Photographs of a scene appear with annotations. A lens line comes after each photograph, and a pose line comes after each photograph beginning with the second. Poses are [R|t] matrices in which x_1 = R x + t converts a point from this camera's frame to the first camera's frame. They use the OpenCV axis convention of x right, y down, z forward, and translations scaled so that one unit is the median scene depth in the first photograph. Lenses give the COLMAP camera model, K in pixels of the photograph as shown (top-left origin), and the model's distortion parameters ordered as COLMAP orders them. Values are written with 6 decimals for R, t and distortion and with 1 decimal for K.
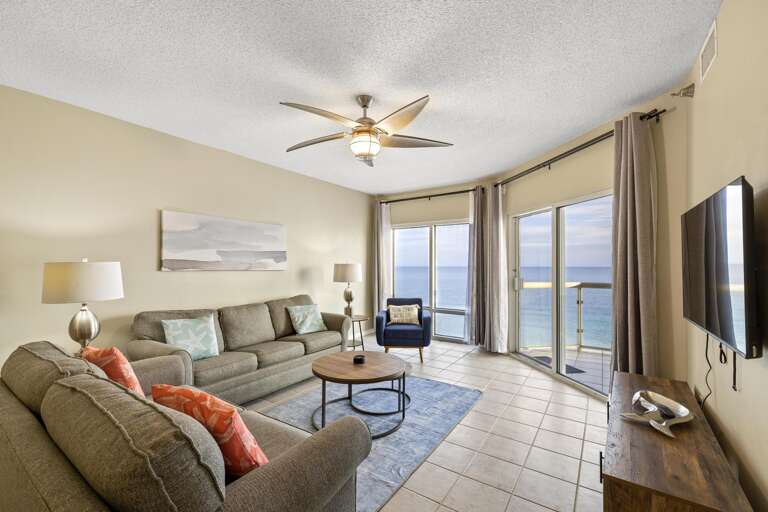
lens RADIAL K [[326.3, 0, 383.4], [0, 326.3, 270.5], [0, 0, 1]] dist [0.011959, -0.000049]
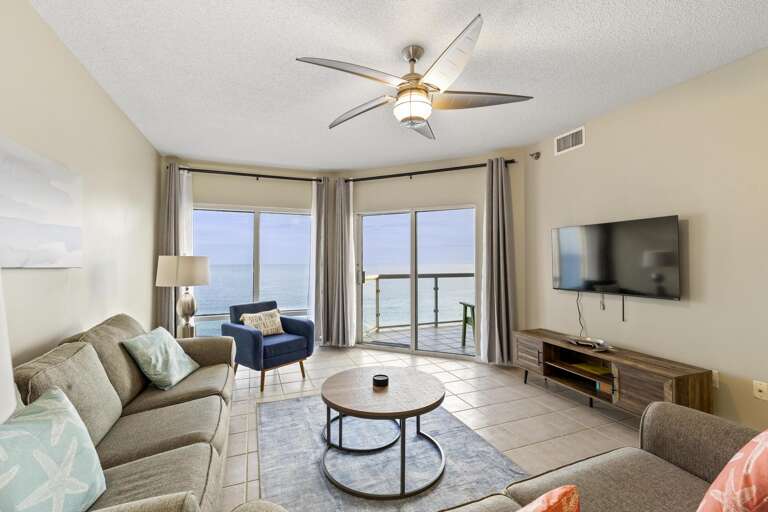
lens RADIAL K [[326.7, 0, 383.7], [0, 326.7, 261.2], [0, 0, 1]] dist [-0.000792, -0.000209]
pose [[0.564241, 0.000769, 0.825610, -0.450852], [0.016860, 0.999780, -0.012454, 0.002407], [-0.825438, 0.020947, 0.564104, 0.361687]]
